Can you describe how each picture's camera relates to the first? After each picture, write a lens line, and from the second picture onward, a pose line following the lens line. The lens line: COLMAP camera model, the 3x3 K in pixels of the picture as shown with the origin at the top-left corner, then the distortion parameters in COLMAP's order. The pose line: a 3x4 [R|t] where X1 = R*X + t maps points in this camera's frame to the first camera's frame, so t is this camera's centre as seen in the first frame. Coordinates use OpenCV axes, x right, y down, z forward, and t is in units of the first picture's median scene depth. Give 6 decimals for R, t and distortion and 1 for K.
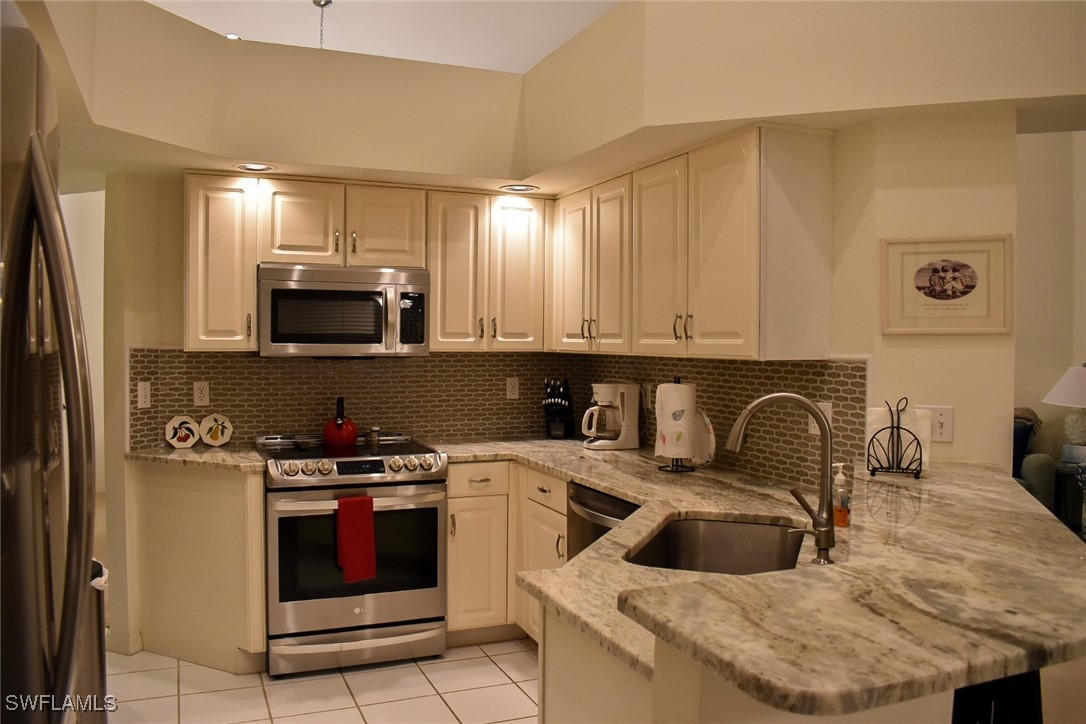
lens RADIAL K [[866.4, 0, 543.0], [0, 866.4, 362.0], [0, 0, 1]] dist [-0.097097, 0.000089]
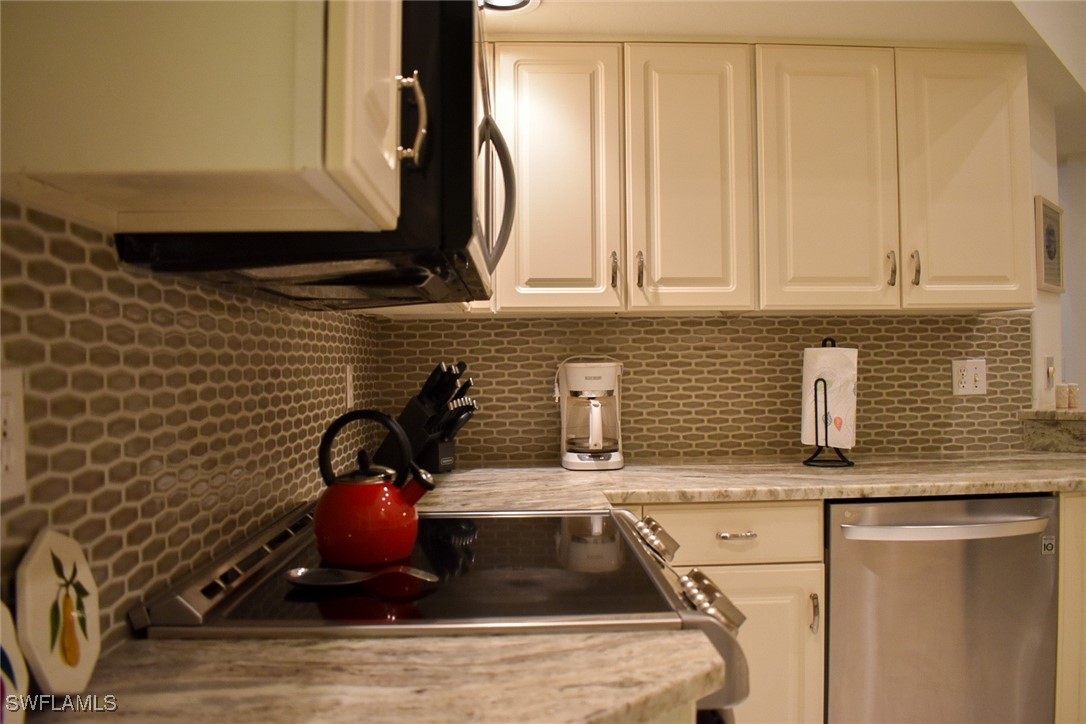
lens RADIAL K [[866.4, 0, 543.0], [0, 866.4, 362.0], [0, 0, 1]] dist [-0.097097, 0.000089]
pose [[0.345953, -0.006503, 0.938229, -0.650898], [0.040875, 0.999131, -0.008147, 0.034817], [-0.937361, 0.041168, 0.345919, 1.027387]]
